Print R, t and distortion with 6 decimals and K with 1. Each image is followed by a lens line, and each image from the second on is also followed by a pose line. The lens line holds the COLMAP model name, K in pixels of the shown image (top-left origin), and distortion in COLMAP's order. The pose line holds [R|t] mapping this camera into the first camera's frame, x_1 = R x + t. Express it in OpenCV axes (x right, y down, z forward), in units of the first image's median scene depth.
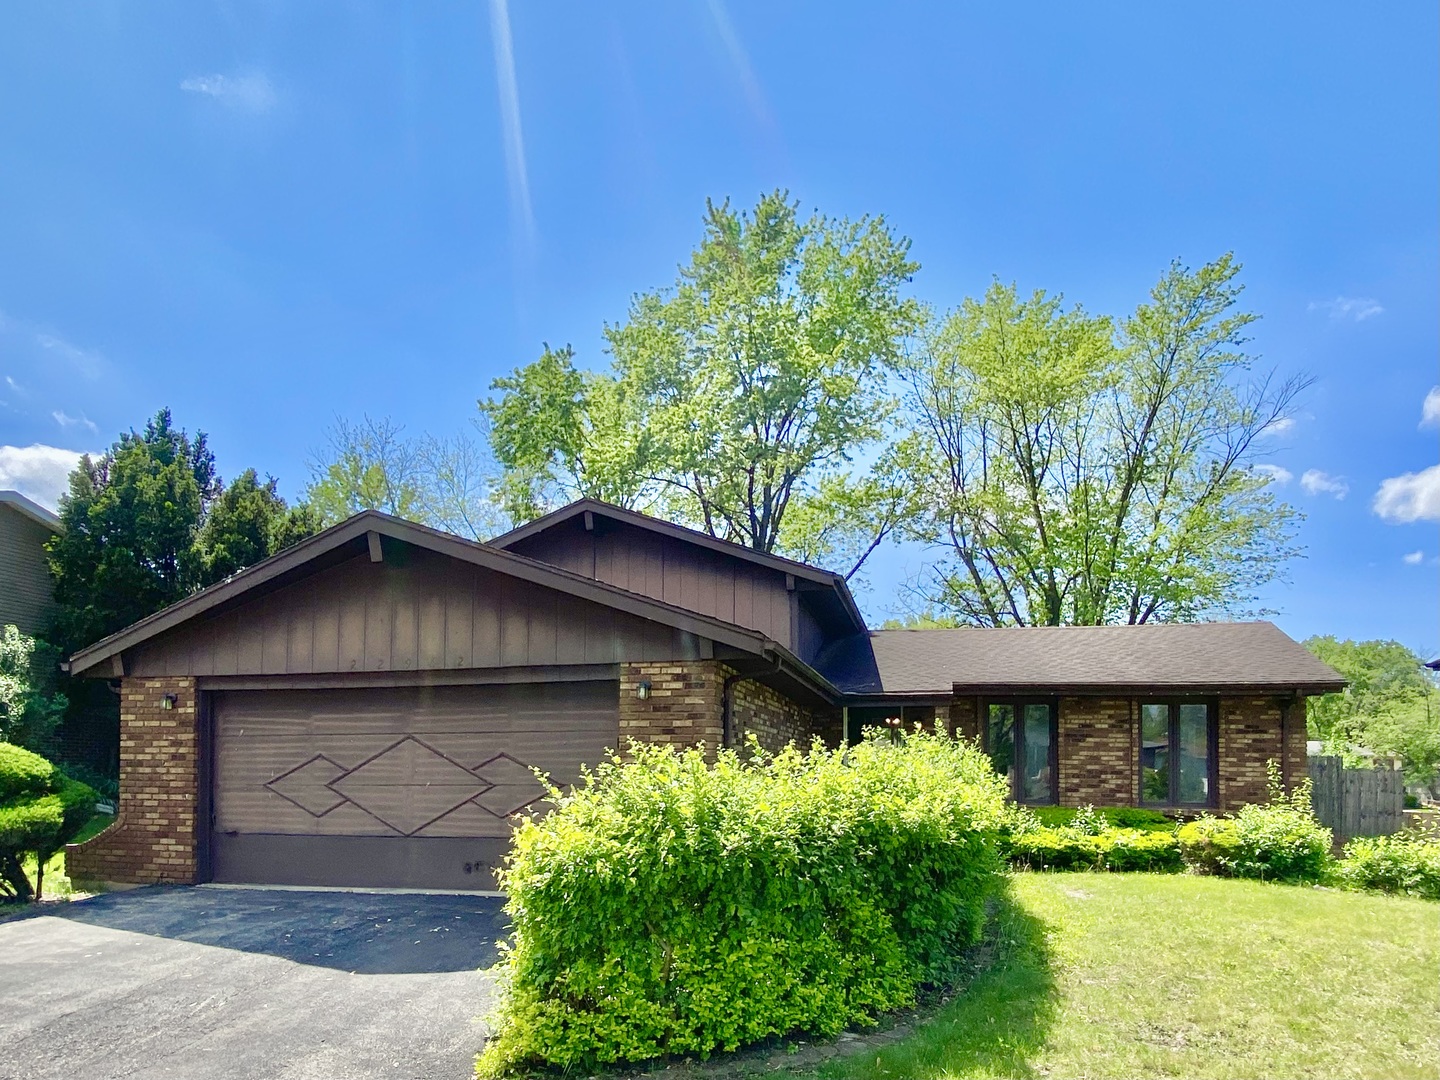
lens RADIAL K [[841.2, 0, 610.6], [0, 841.2, 630.8], [0, 0, 1]] dist [0.007481, -0.006086]
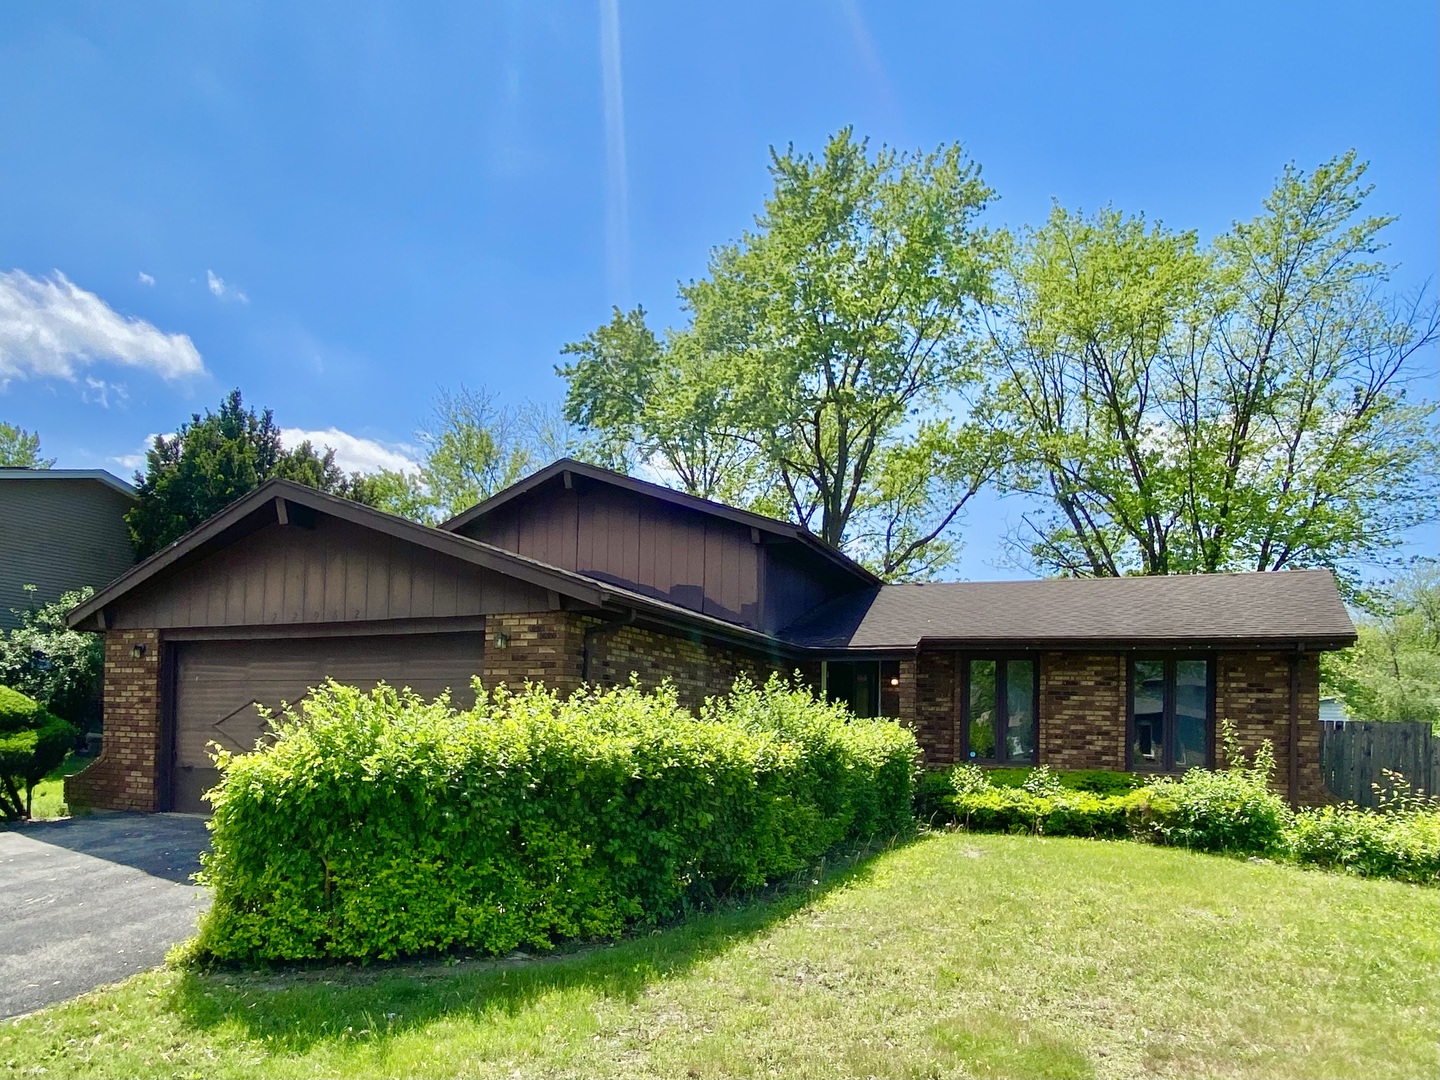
lens RADIAL K [[841.2, 0, 572.2], [0, 841.2, 594.7], [0, 0, 1]] dist [0.007481, -0.006086]
pose [[0.984480, -0.008559, -0.175288, 0.228066], [0.009443, 0.999947, 0.004210, 0.007150], [0.175243, -0.005800, 0.984508, -0.017232]]
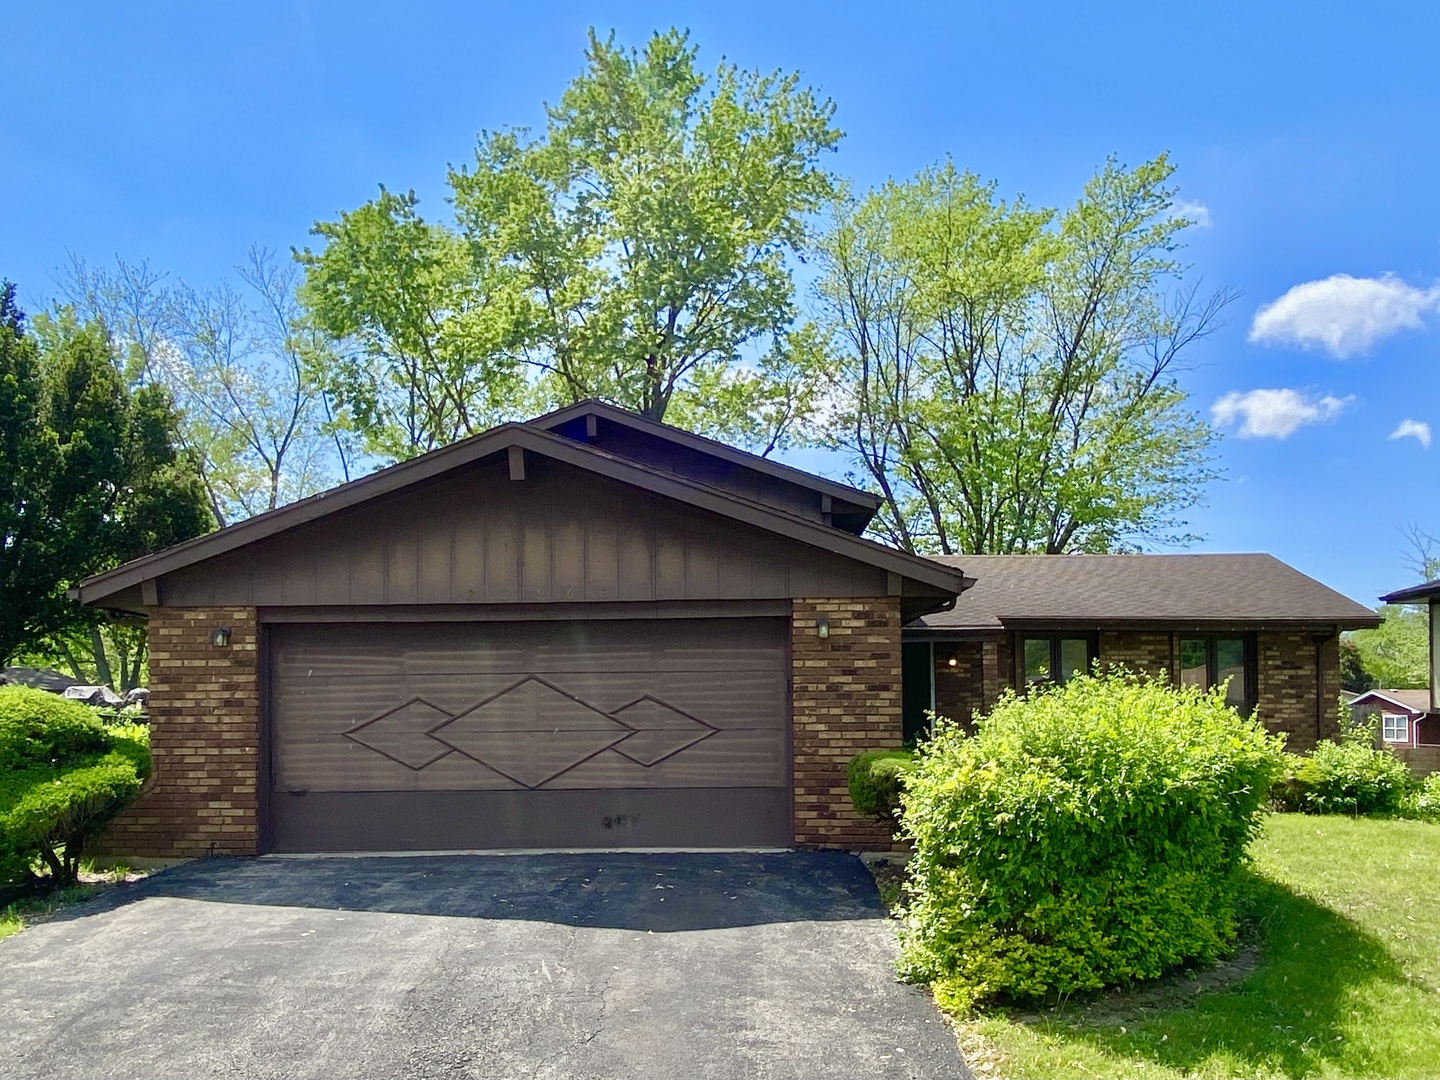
lens RADIAL K [[1027.1, 0, 579.5], [0, 1027.1, 548.1], [0, 0, 1]] dist [0.045580, -0.024838]
pose [[0.983086, 0.017366, 0.182321, -0.324359], [-0.018817, 0.999804, 0.006229, -0.015154], [-0.182177, -0.009554, 0.983219, -0.061248]]
